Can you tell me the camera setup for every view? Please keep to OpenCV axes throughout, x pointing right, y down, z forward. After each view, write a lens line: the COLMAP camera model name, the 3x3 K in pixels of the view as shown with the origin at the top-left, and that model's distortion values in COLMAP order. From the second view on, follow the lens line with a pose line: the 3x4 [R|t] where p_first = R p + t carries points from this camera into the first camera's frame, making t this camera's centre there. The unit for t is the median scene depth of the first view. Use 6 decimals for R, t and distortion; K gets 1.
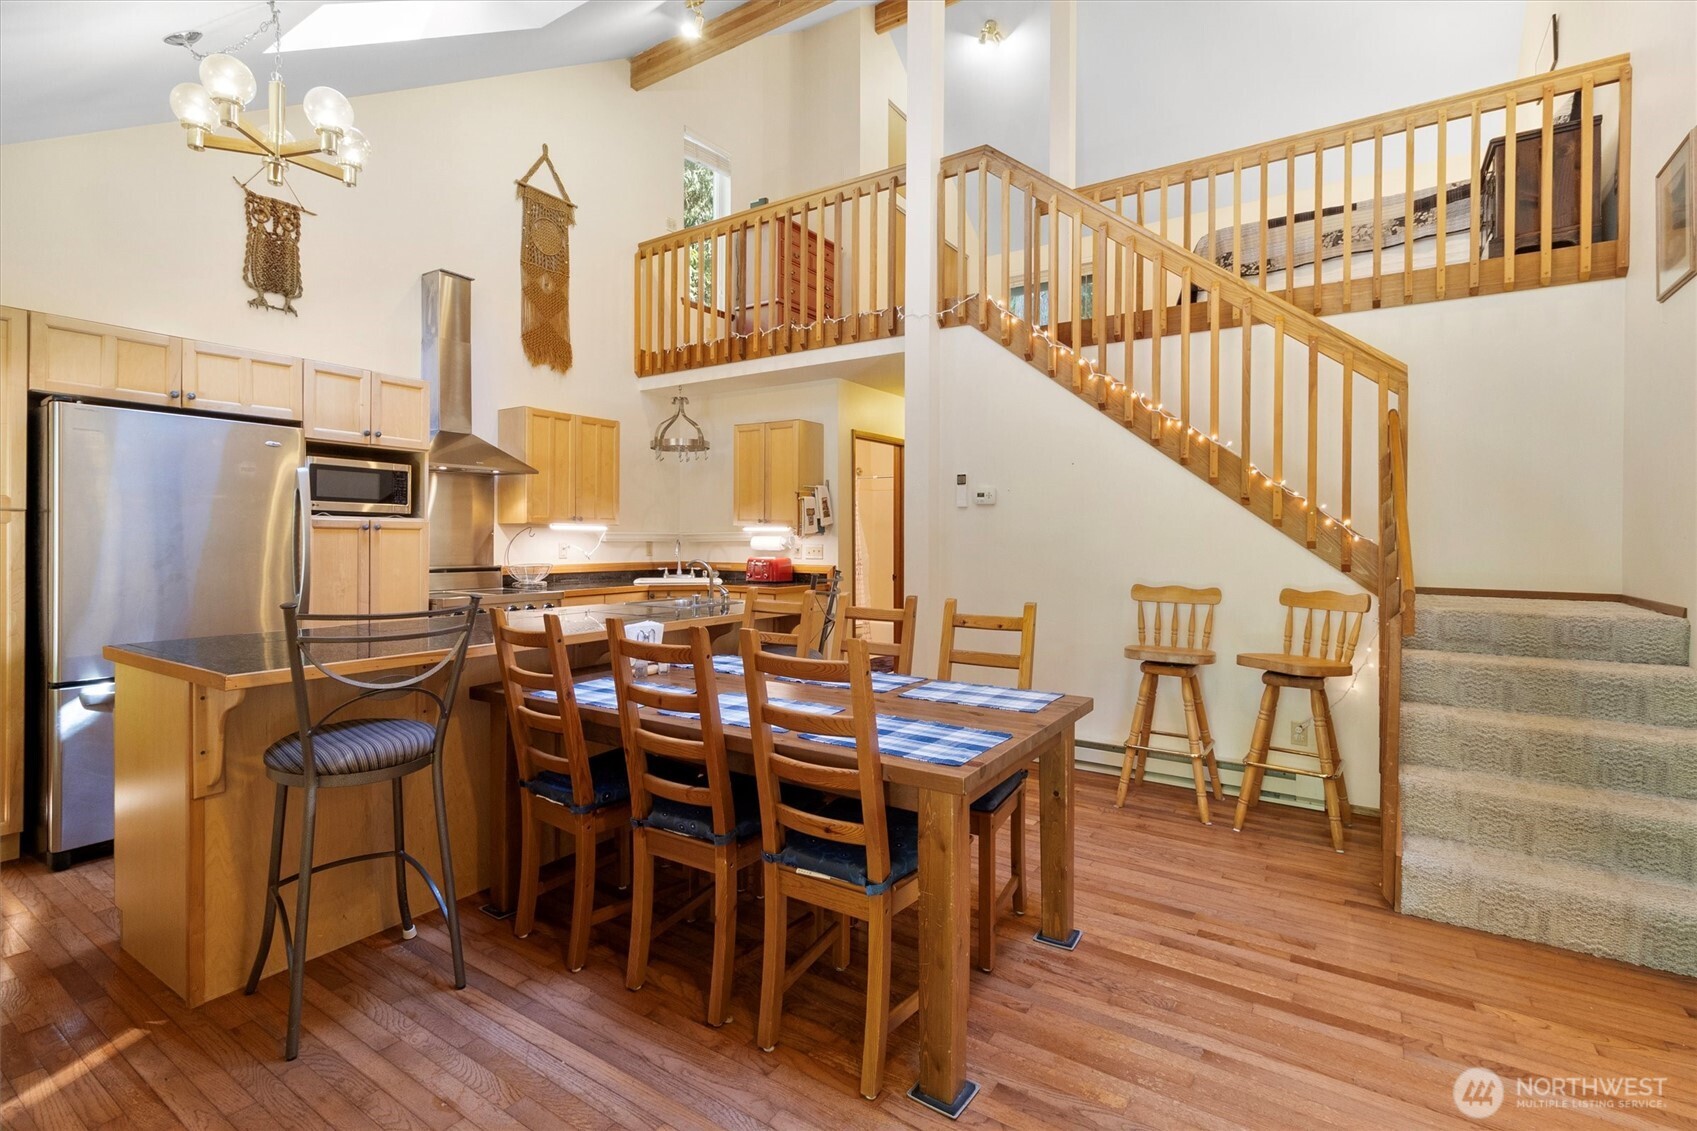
lens RADIAL K [[774.7, 0, 849.0], [0, 774.7, 540.0], [0, 0, 1]] dist [0.002508, -0.000169]
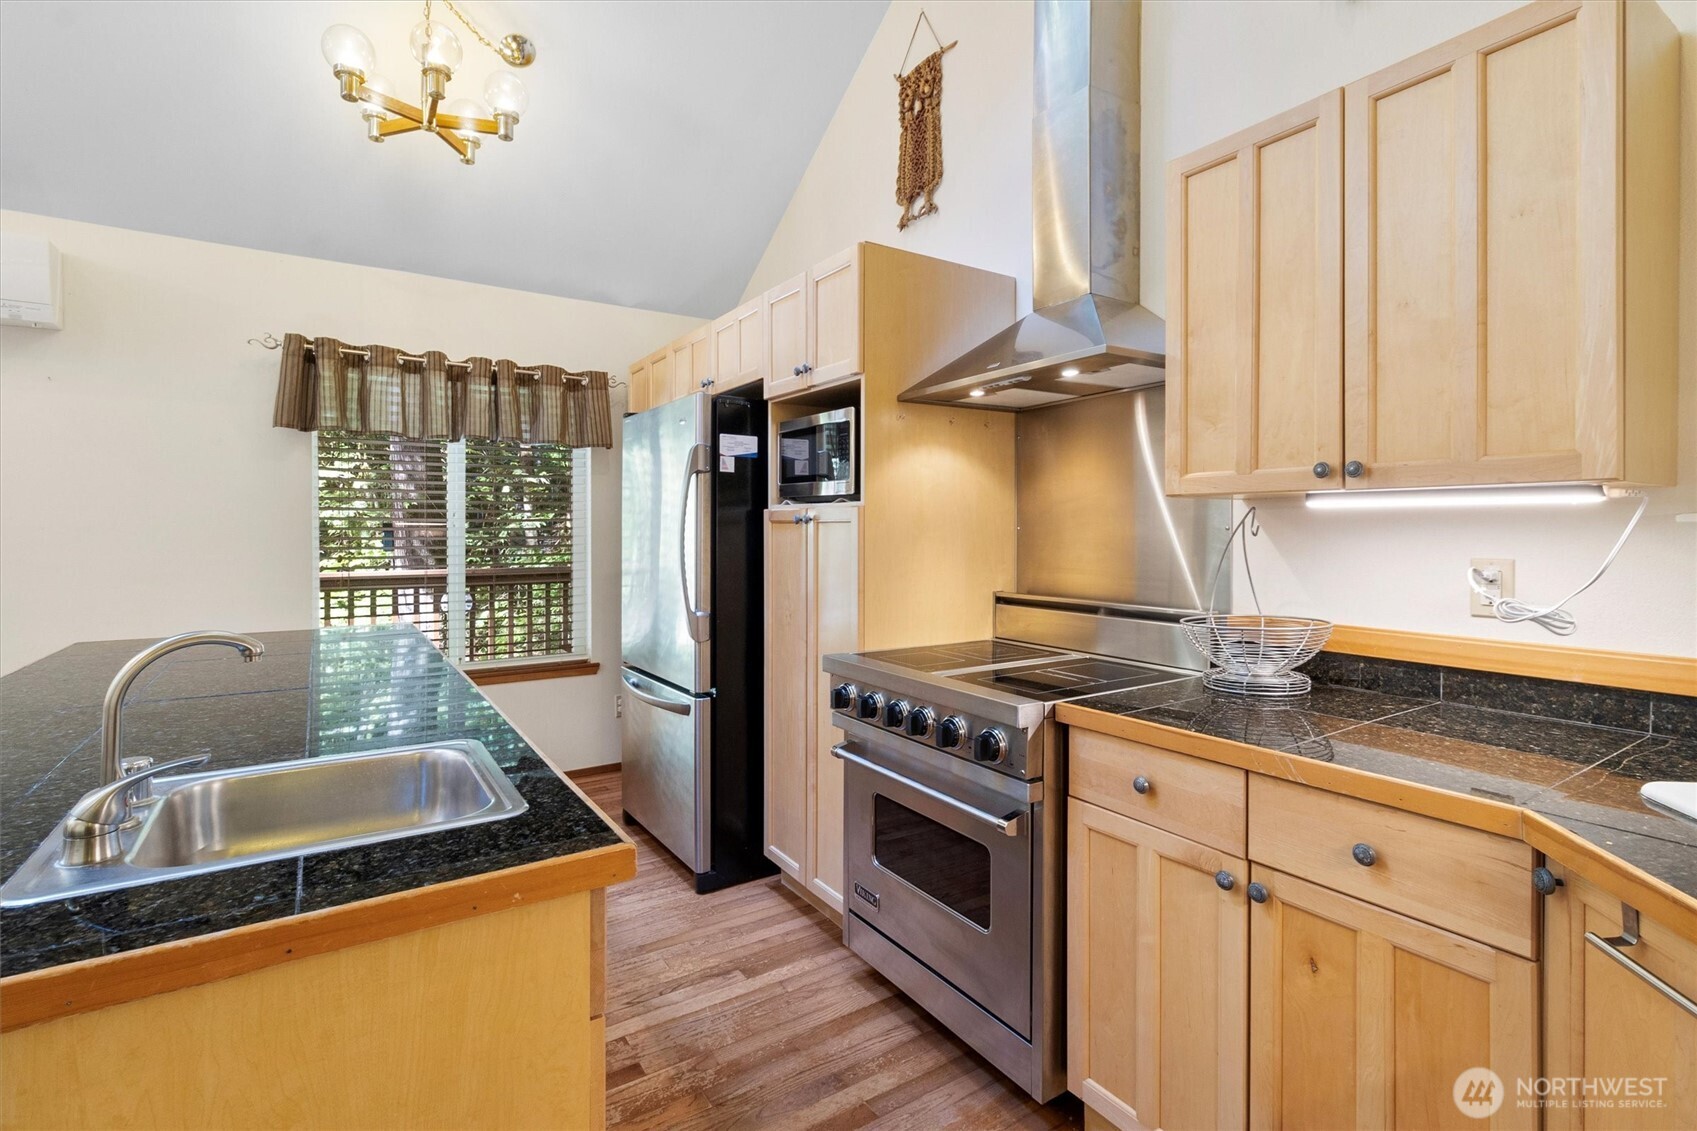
lens RADIAL K [[781.5, 0, 848.4], [0, 781.5, 533.3], [0, 0, 1]] dist [0.001789, 0.000004]
pose [[-0.393601, -0.002281, -0.919278, -0.041031], [-0.005163, 0.999987, -0.000270, -0.003613], [0.919267, 0.004639, -0.393608, 1.109644]]
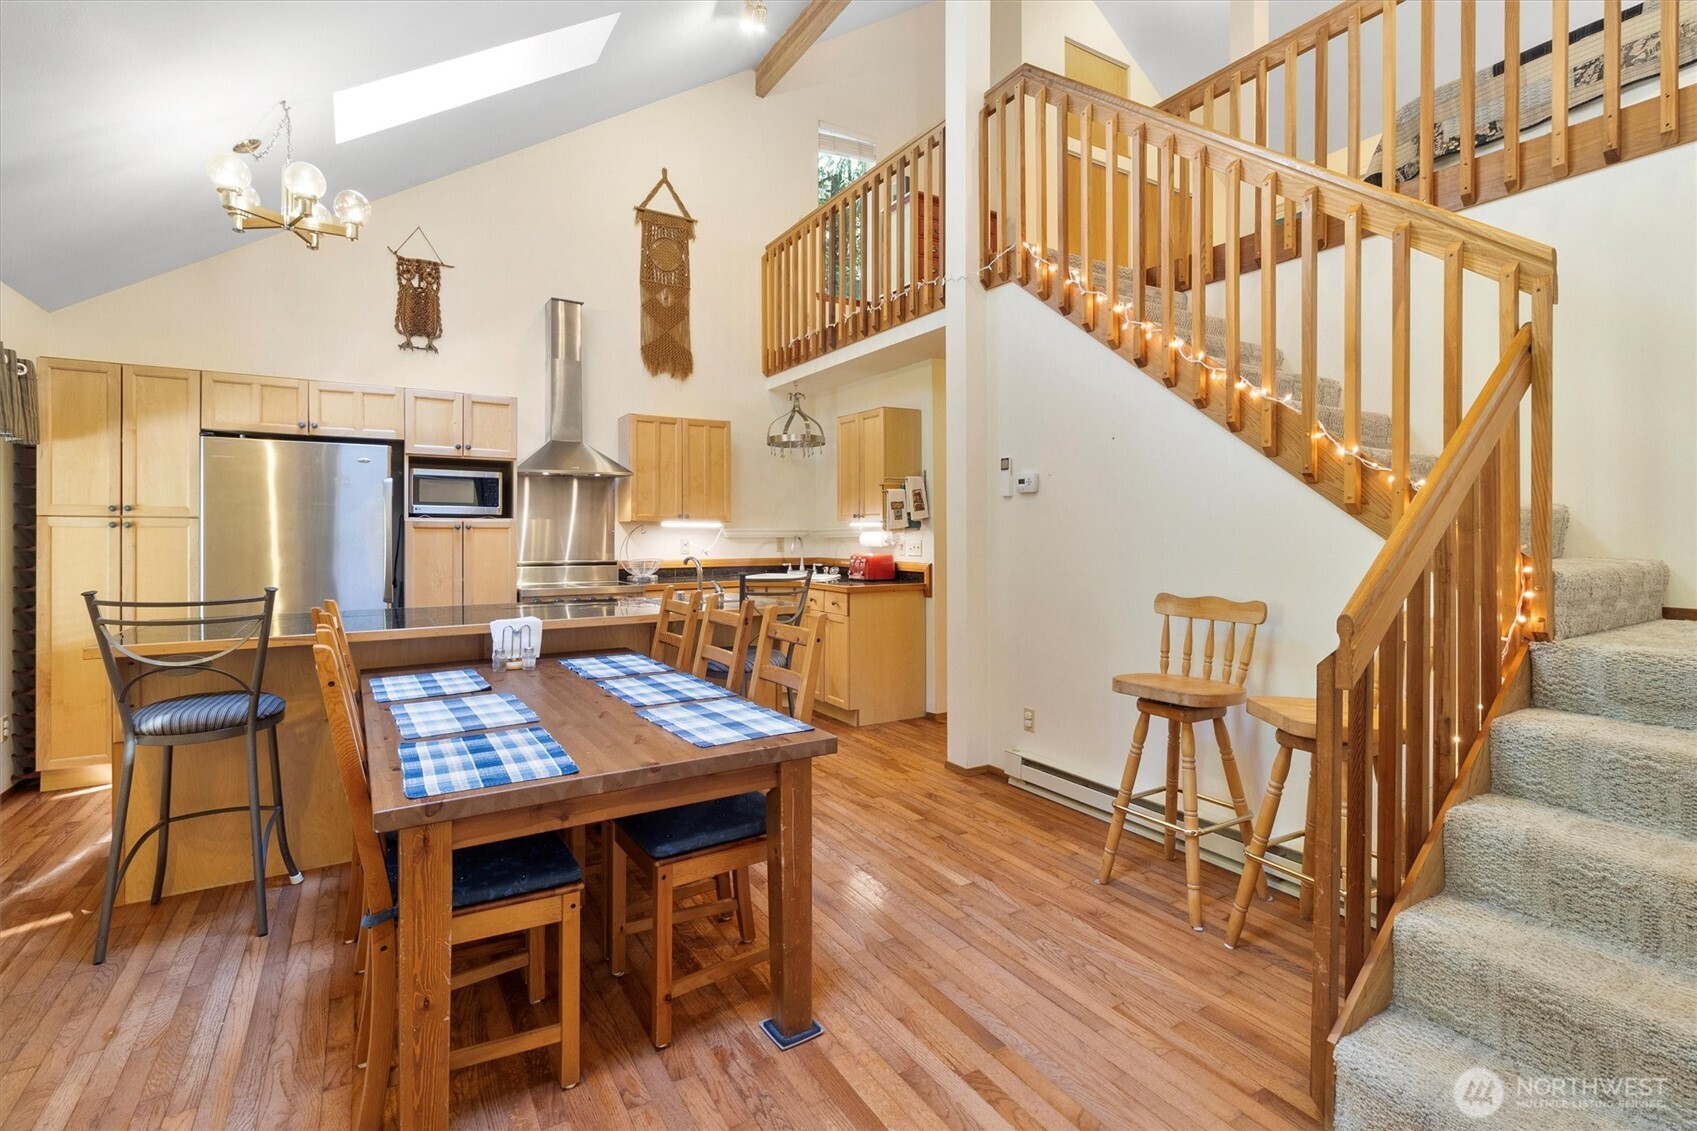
lens RADIAL K [[781.5, 0, 848.4], [0, 781.5, 533.3], [0, 0, 1]] dist [0.001789, 0.000004]
pose [[0.906769, -0.005775, -0.421588, 0.353234], [0.005091, 0.999983, -0.002746, -0.000608], [0.421597, 0.000344, 0.906783, 0.151461]]
